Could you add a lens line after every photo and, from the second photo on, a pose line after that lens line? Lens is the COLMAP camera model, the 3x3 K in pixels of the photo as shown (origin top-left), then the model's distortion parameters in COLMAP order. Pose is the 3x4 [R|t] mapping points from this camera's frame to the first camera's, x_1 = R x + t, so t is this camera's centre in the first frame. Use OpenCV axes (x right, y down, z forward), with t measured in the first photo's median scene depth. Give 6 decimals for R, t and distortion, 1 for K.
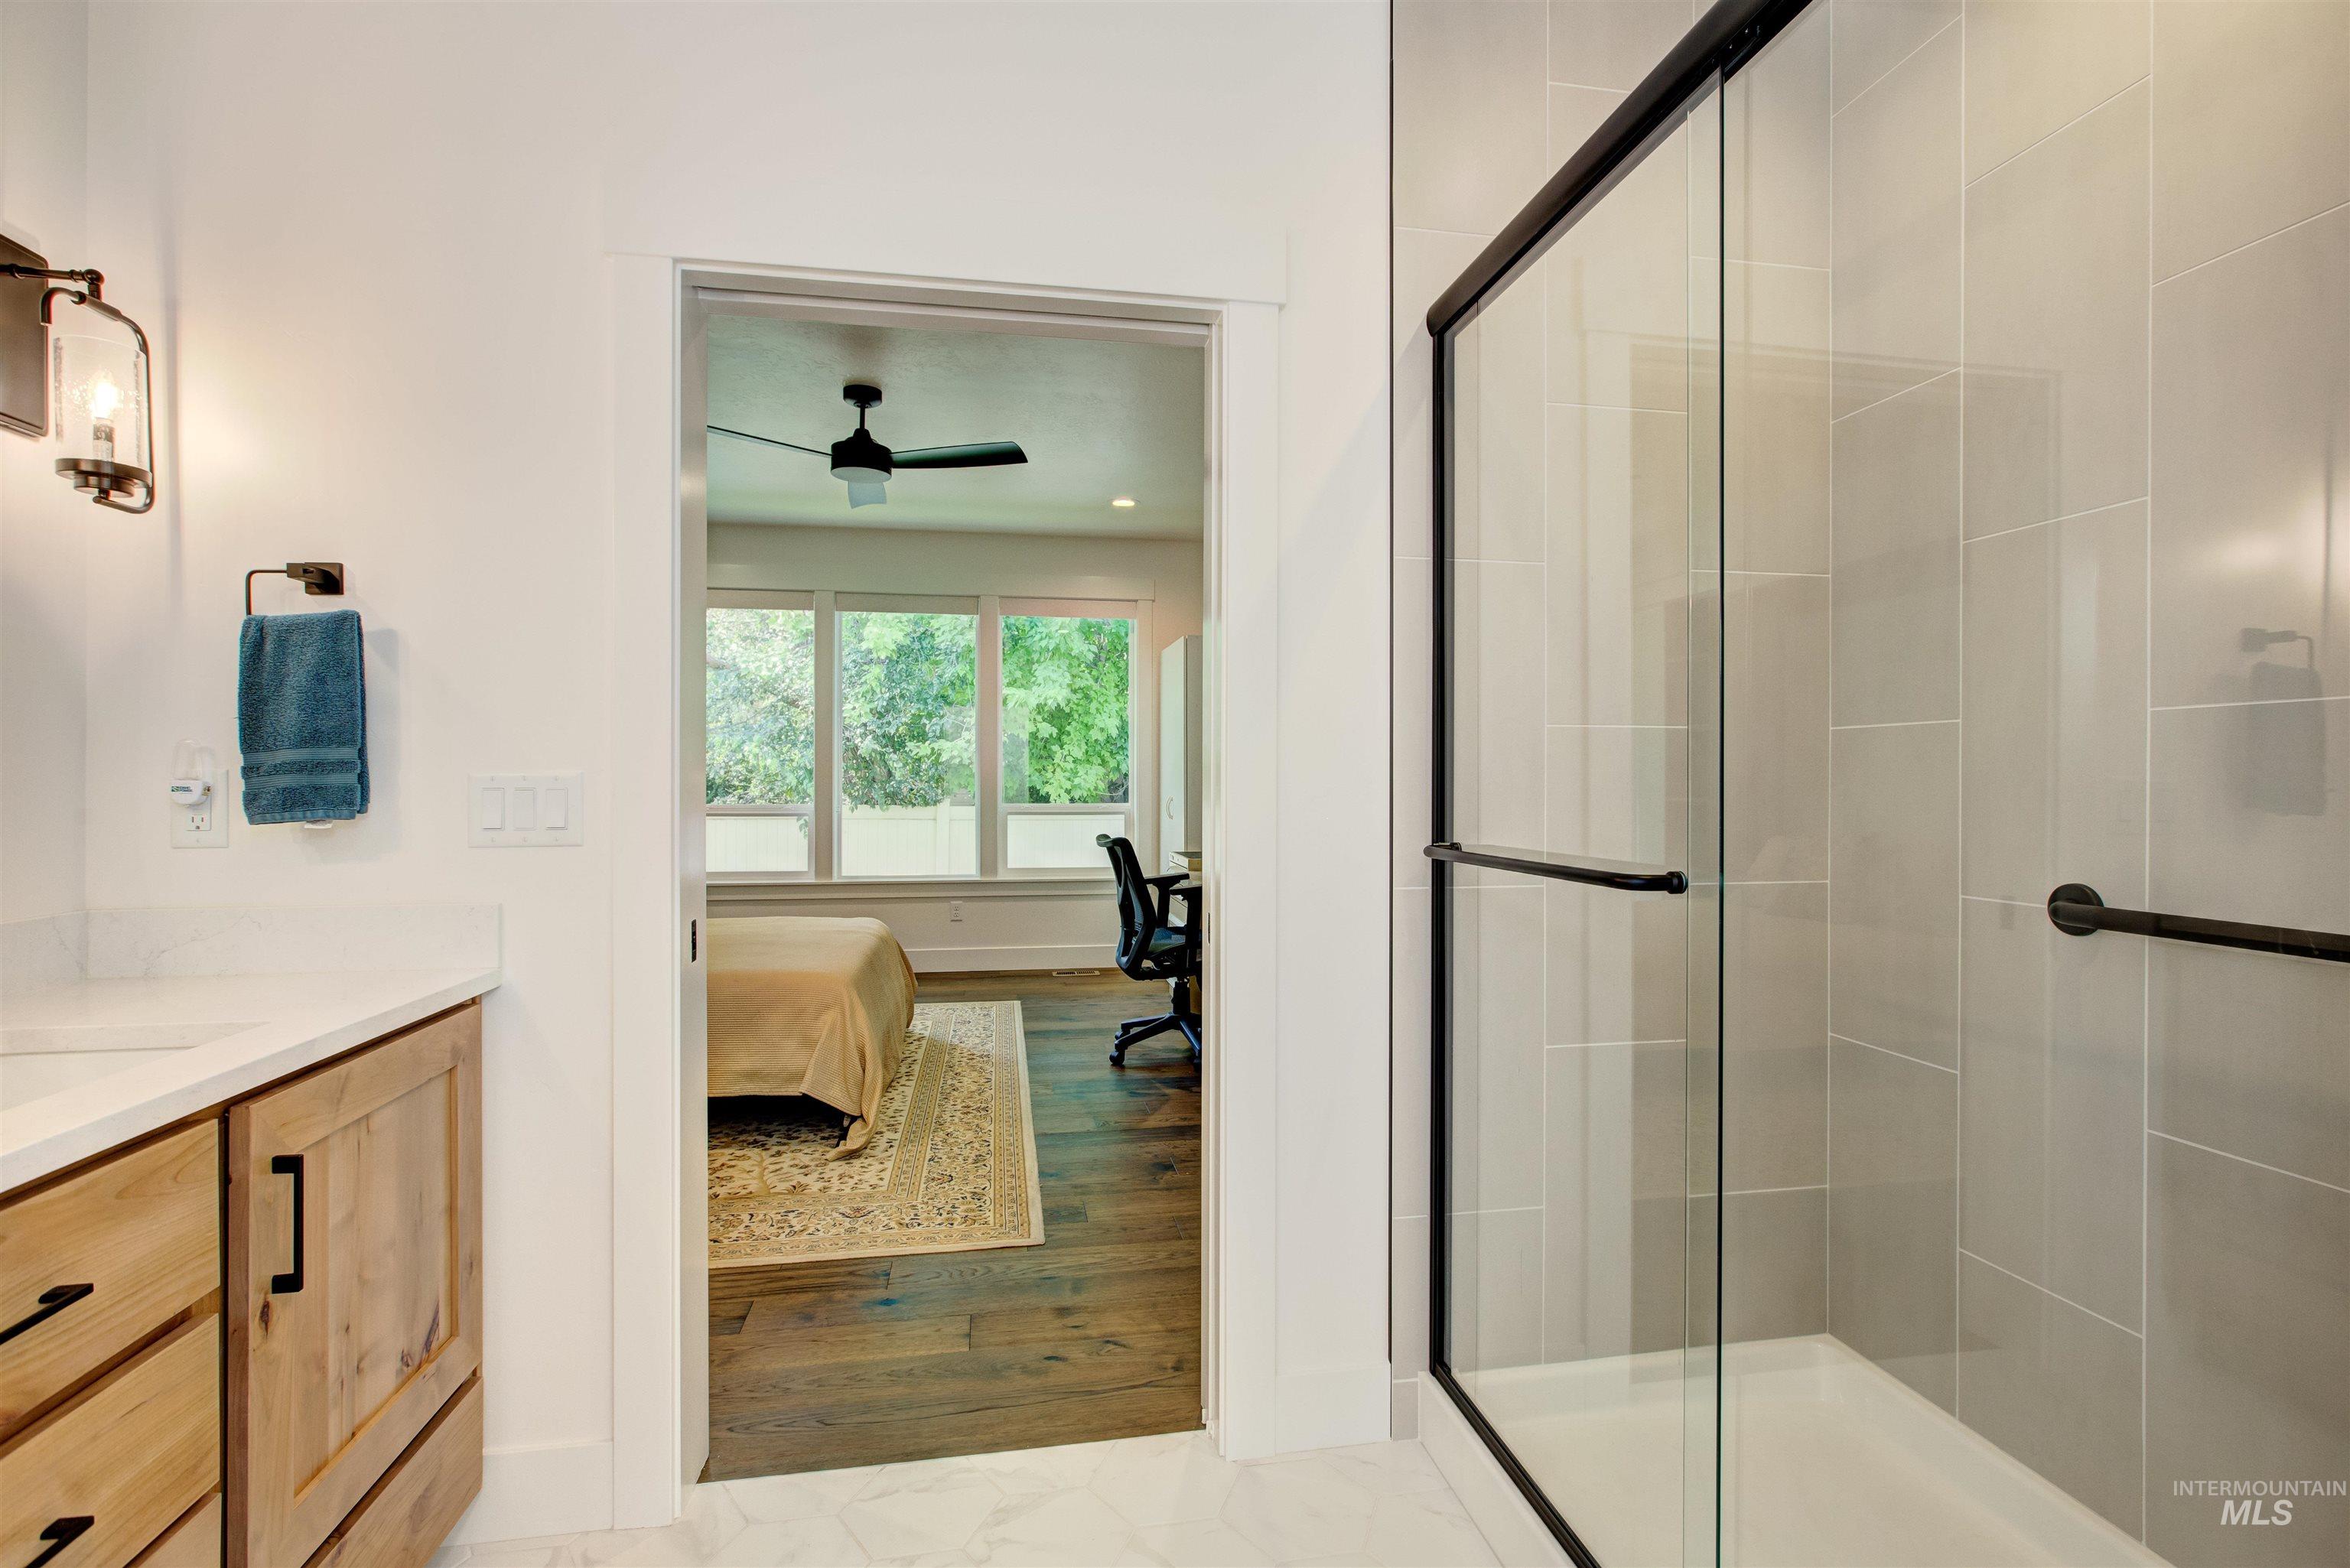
lens RADIAL K [[1094.4, 0, 1167.5], [0, 1094.4, 784.9], [0, 0, 1]] dist [-0.008487, 0.000425]
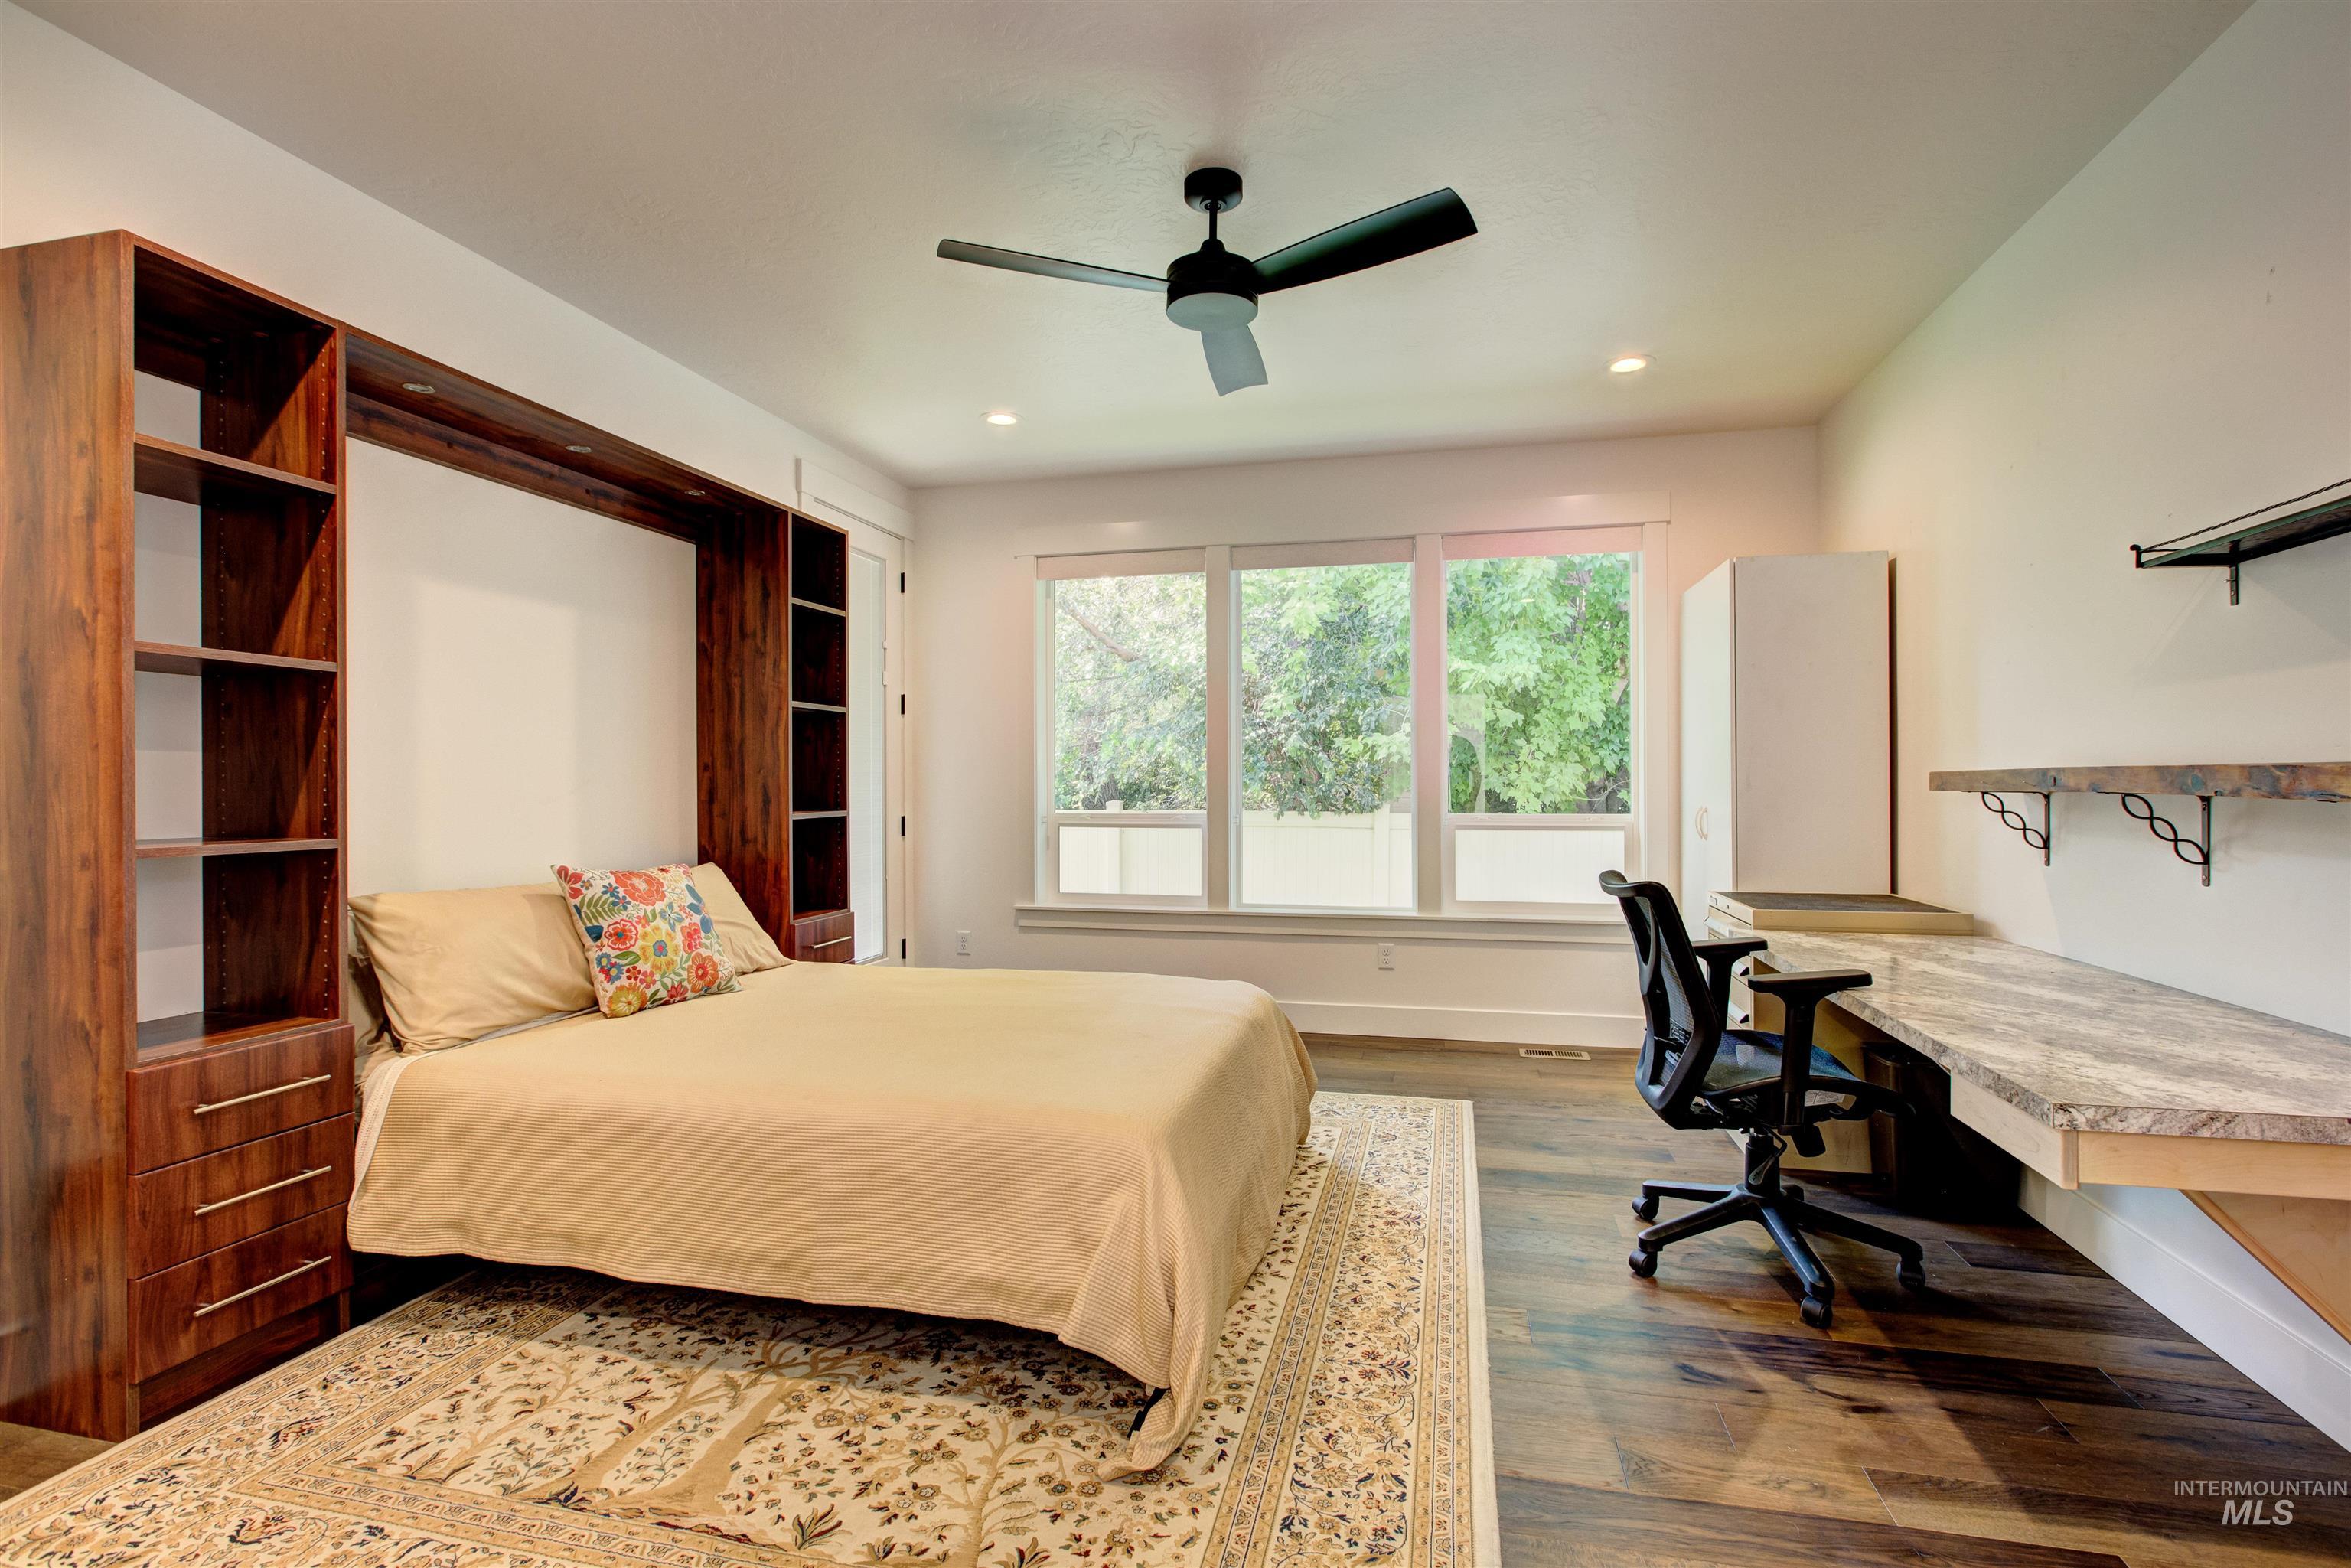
lens RADIAL K [[1094.9, 0, 1168.0], [0, 1094.9, 784.9], [0, 0, 1]] dist [-0.008487, 0.000425]
pose [[0.917366, -0.003295, -0.398031, -0.041044], [0.002323, 0.999993, -0.002926, -0.000786], [0.398038, 0.001760, 0.917367, 0.332814]]
